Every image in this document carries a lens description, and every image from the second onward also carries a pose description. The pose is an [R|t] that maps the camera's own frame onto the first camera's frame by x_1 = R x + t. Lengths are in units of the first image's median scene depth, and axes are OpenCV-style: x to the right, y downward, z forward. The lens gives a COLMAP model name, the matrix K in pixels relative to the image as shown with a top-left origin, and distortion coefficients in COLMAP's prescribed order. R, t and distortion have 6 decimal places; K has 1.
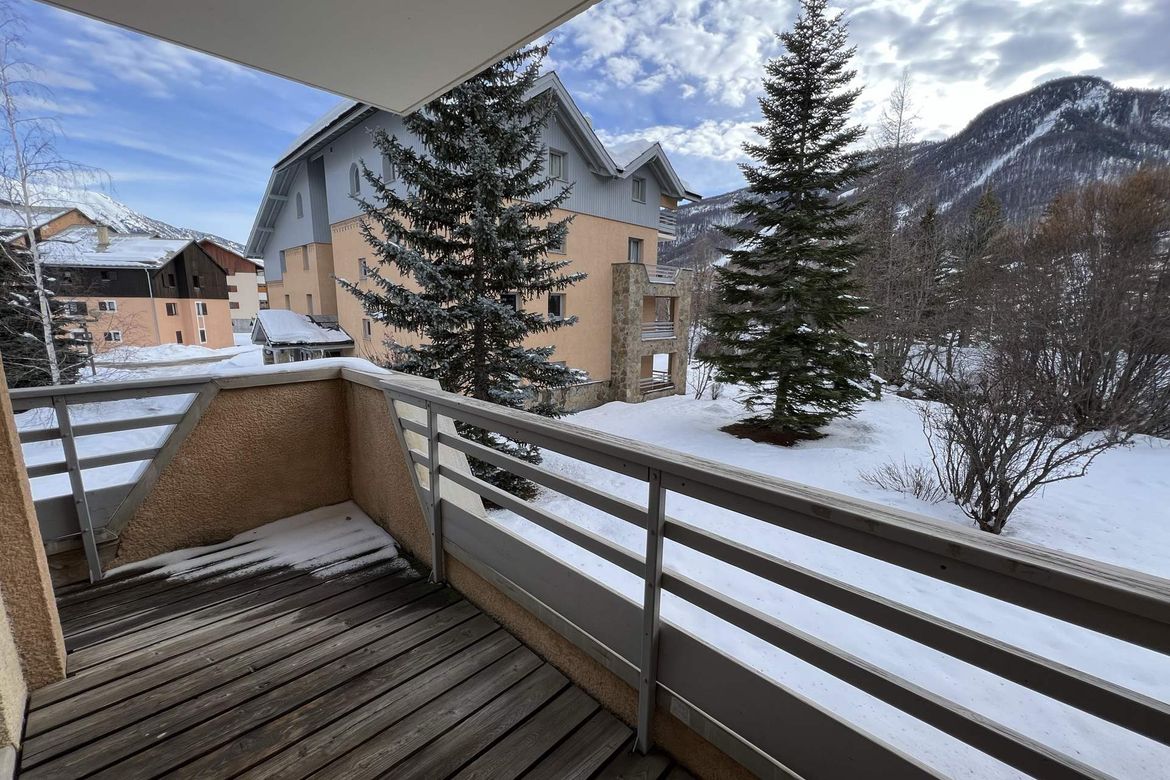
lens RADIAL K [[468.8, 0, 583.7], [0, 468.8, 394.2], [0, 0, 1]] dist [-0.000990, -0.000382]
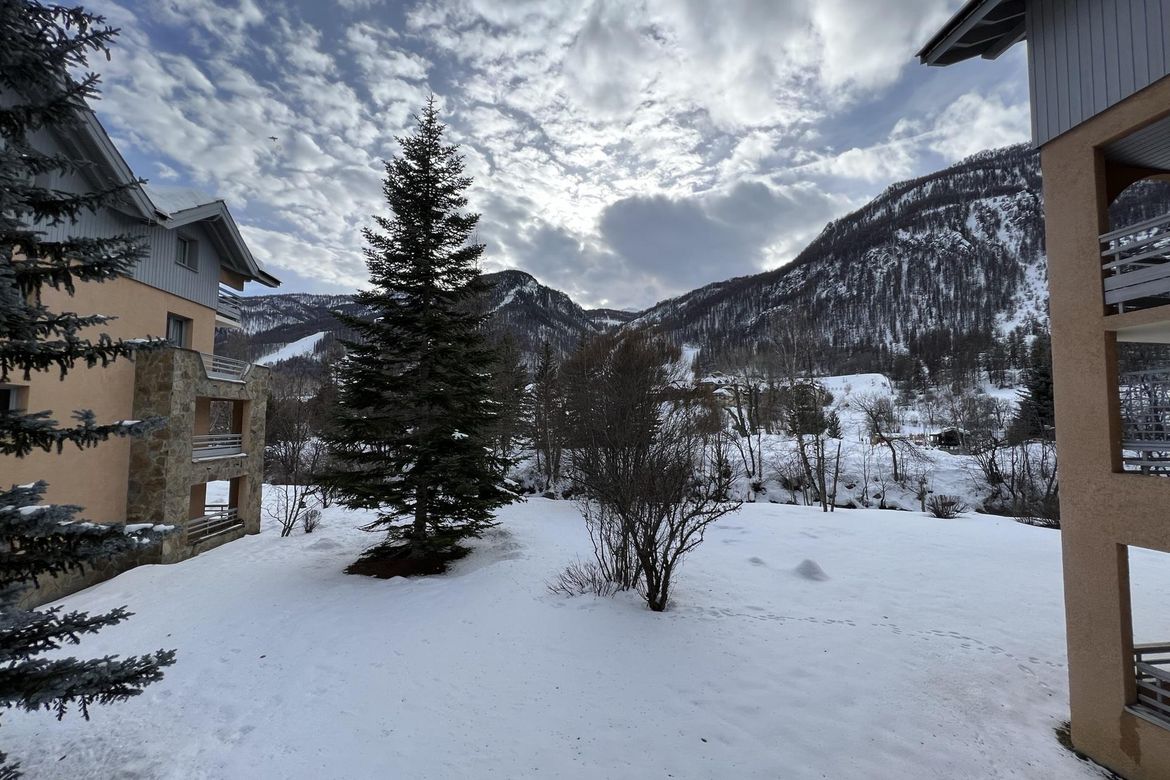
lens RADIAL K [[468.8, 0, 583.7], [0, 468.8, 394.2], [0, 0, 1]] dist [-0.000990, -0.000382]
pose [[0.622782, 0.042235, 0.781255, -0.062252], [0.142919, 0.975600, -0.166670, -0.020604], [-0.769231, 0.215455, 0.601550, 0.171494]]
